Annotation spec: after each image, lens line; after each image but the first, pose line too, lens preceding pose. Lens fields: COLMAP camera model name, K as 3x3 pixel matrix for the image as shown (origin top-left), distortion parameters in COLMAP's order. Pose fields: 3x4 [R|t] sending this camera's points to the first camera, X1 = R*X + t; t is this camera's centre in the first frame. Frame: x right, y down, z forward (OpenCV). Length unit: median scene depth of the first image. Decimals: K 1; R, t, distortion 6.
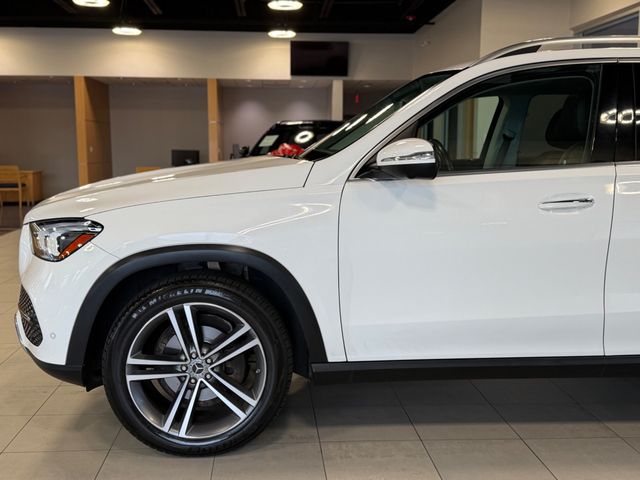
lens RADIAL K [[749.9, 0, 320.0], [0, 749.9, 240.0], [0, 0, 1]] dist [0.081562, -0.069075]
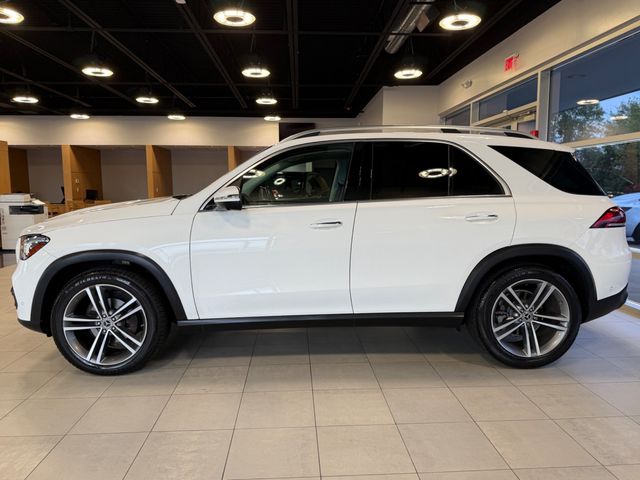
lens RADIAL K [[457.9, 0, 320.0], [0, 457.9, 240.0], [0, 0, 1]] dist [0.090699, -0.181680]
pose [[0.999902, -0.004361, -0.013314, 0.322039], [0.004294, 0.999978, -0.005034, -0.008225], [0.013336, 0.004976, 0.999899, -0.025262]]
